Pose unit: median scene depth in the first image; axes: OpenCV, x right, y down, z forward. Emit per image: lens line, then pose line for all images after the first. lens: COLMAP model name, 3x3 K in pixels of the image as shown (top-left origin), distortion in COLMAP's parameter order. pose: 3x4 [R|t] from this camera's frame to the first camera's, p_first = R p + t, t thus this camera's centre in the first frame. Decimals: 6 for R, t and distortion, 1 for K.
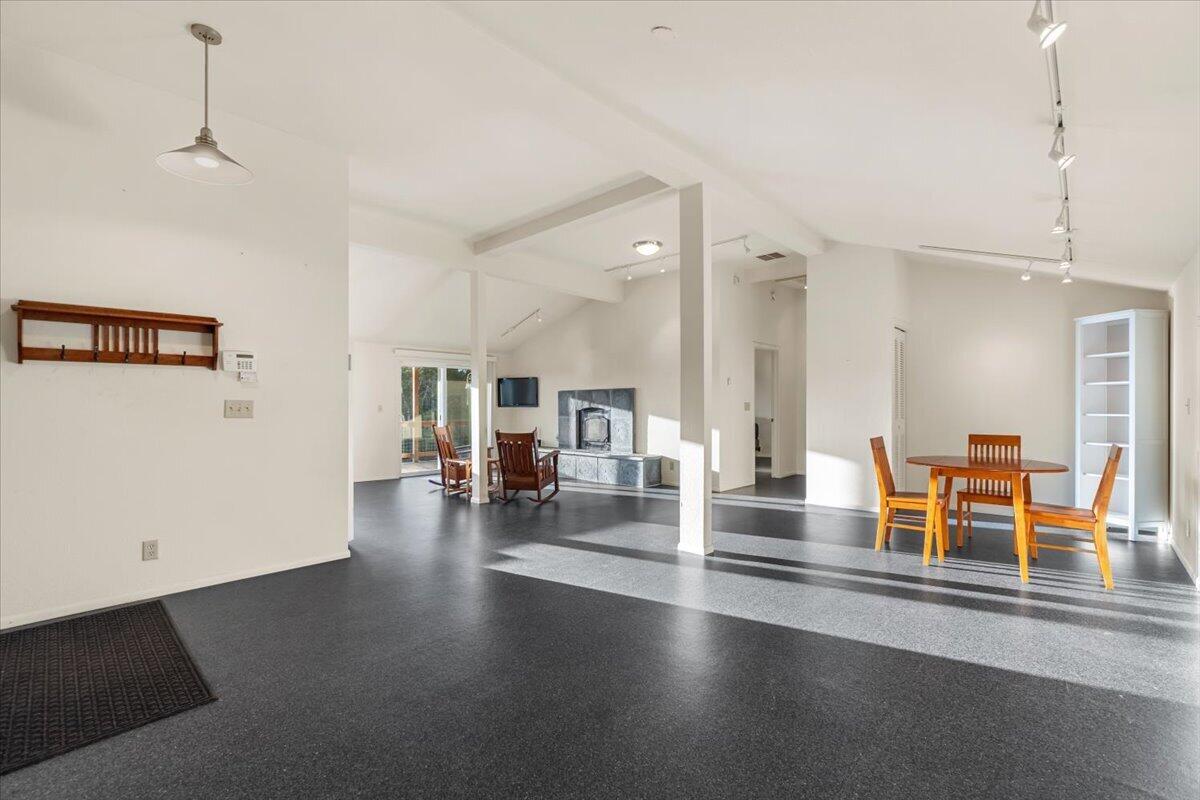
lens RADIAL K [[534.2, 0, 606.9], [0, 534.2, 390.1], [0, 0, 1]] dist [0.000965, 0.001878]
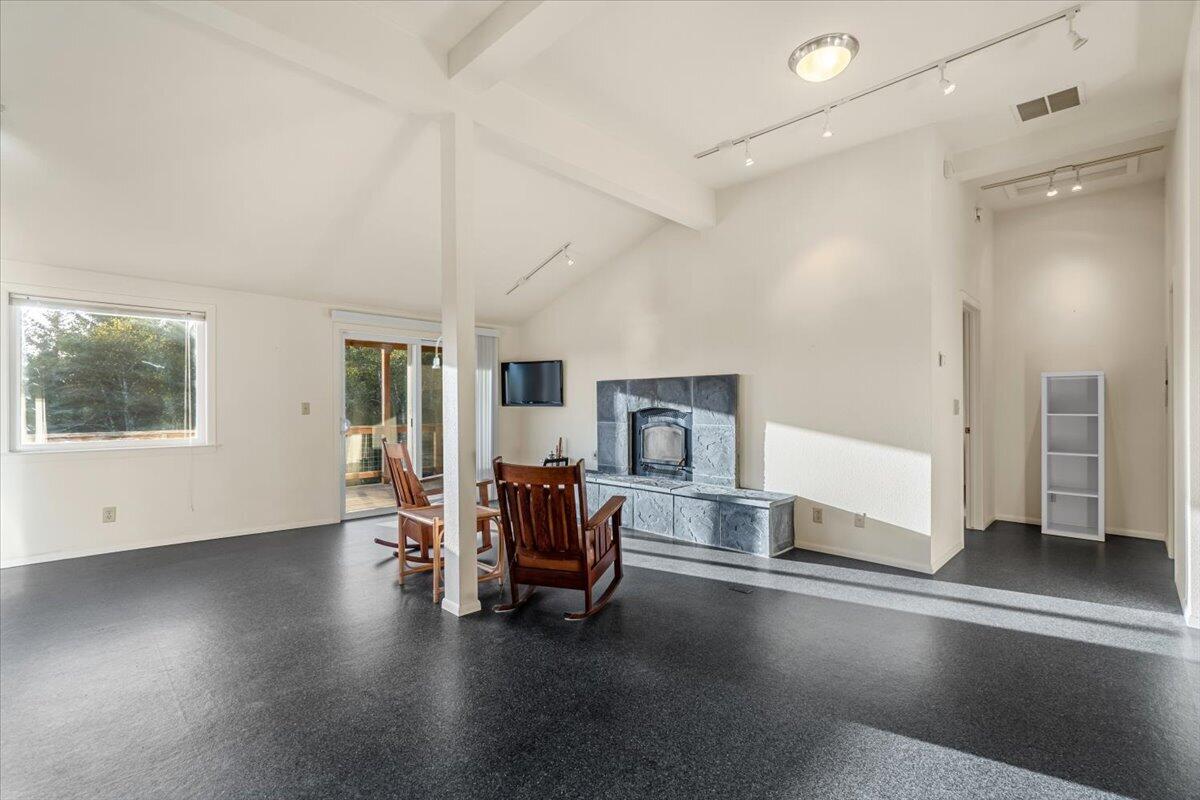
lens RADIAL K [[534.2, 0, 604.5], [0, 534.2, 399.4], [0, 0, 1]] dist [0.000965, 0.001878]
pose [[0.999885, 0.002750, -0.014942, -0.080825], [-0.002457, 0.999804, 0.019623, 0.011796], [0.014993, -0.019584, 0.999696, 0.413410]]
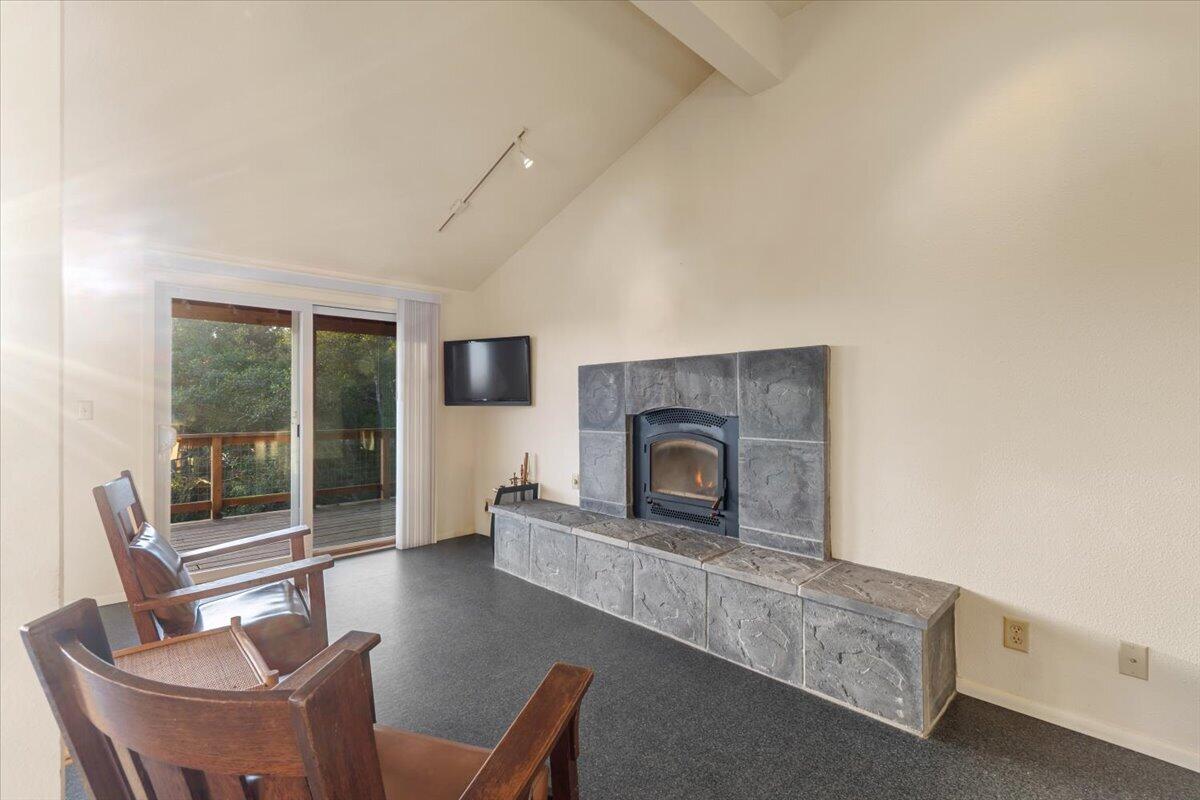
lens RADIAL K [[534.2, 0, 600.0], [0, 534.2, 403.0], [0, 0, 1]] dist [0.000965, 0.001878]
pose [[0.998856, 0.002840, -0.047727, -0.062532], [-0.001414, 0.999552, 0.029898, 0.019213], [0.047791, -0.029796, 0.998413, 0.670072]]
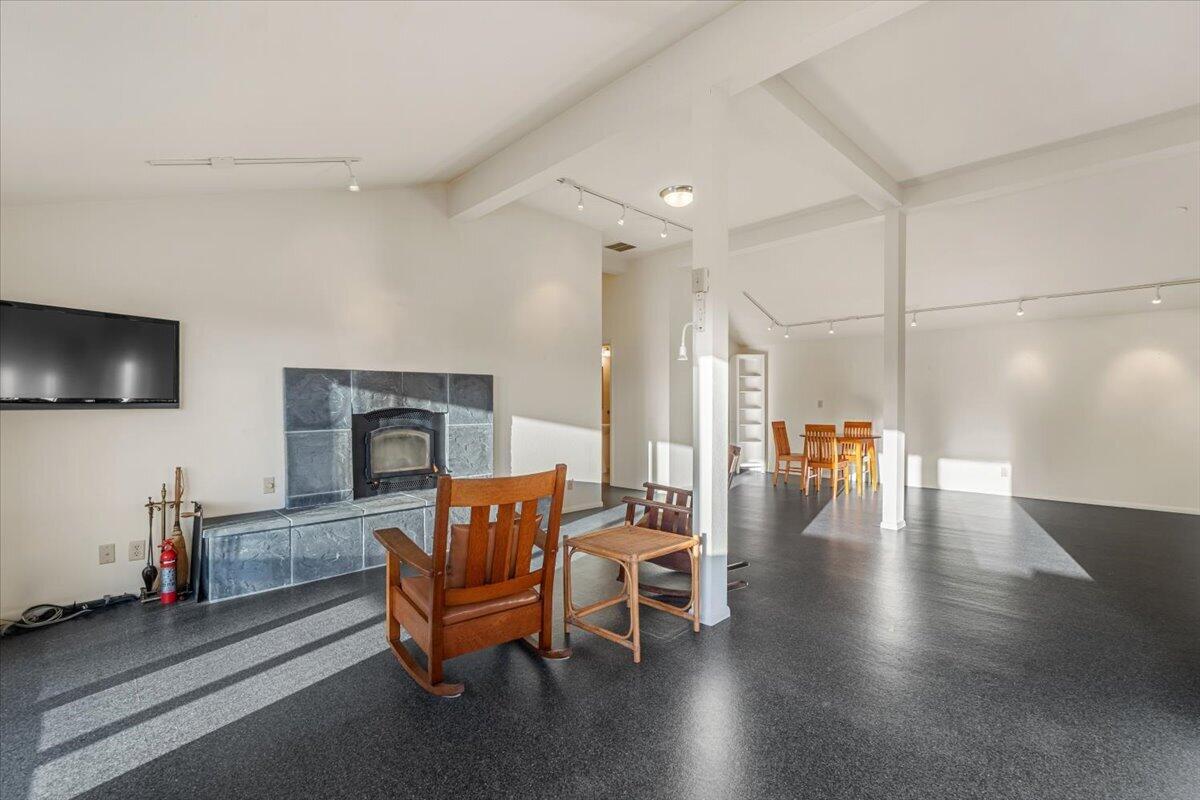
lens RADIAL K [[534.2, 0, 599.9], [0, 534.2, 402.0], [0, 0, 1]] dist [0.000965, 0.001878]
pose [[0.044418, 0.009264, 0.998970, -0.533354], [-0.023913, 0.999680, -0.008207, 0.027860], [-0.998727, -0.023524, 0.044625, 0.828535]]
